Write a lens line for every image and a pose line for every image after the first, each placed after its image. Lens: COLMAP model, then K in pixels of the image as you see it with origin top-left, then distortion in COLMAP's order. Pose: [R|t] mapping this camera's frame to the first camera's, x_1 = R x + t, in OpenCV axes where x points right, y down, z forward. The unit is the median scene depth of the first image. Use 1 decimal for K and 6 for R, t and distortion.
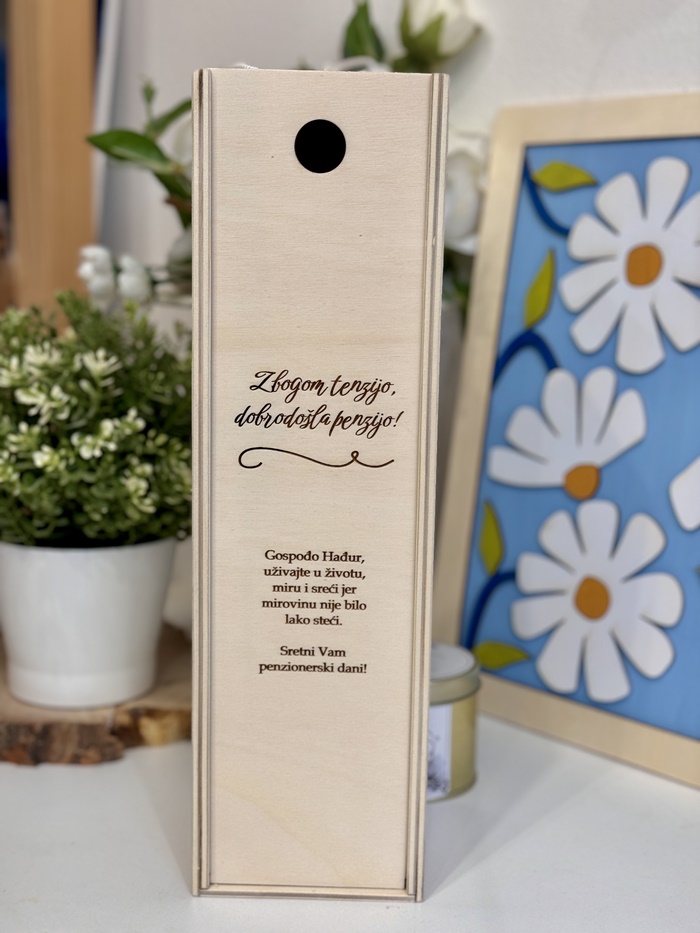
lens RADIAL K [[1323.6, 0, 350.0], [0, 1323.6, 466.5], [0, 0, 1]] dist [0.111720, 0.002635]
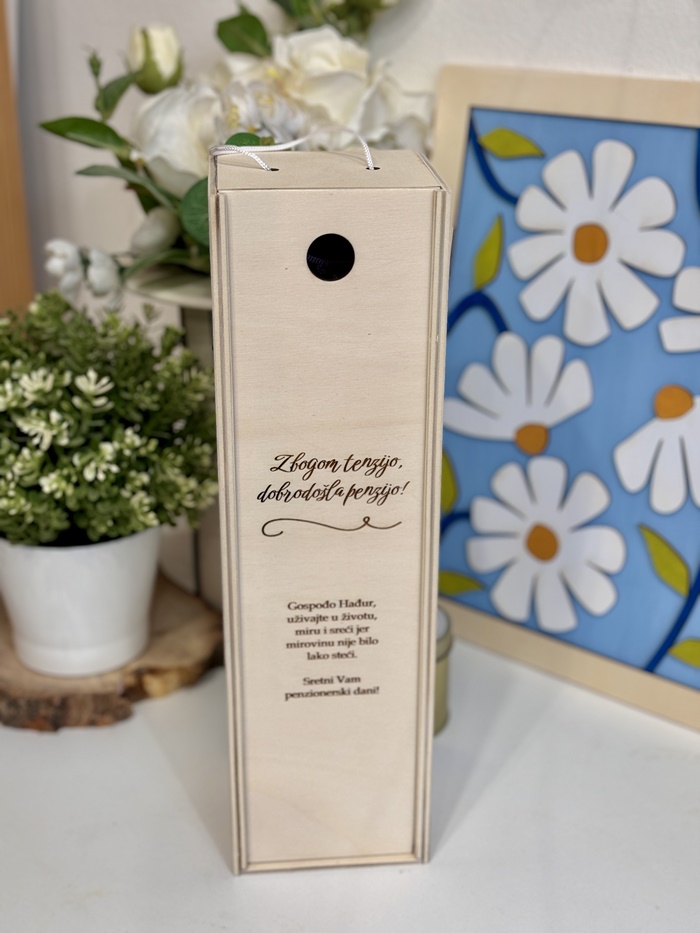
lens RADIAL K [[1323.6, 0, 350.0], [0, 1323.6, 466.5], [0, 0, 1]] dist [0.111720, 0.002635]
pose [[0.992665, -0.061891, 0.103854, -0.094181], [0.035882, 0.971146, 0.235771, -0.241665], [-0.115449, -0.230315, 0.966243, -0.048168]]
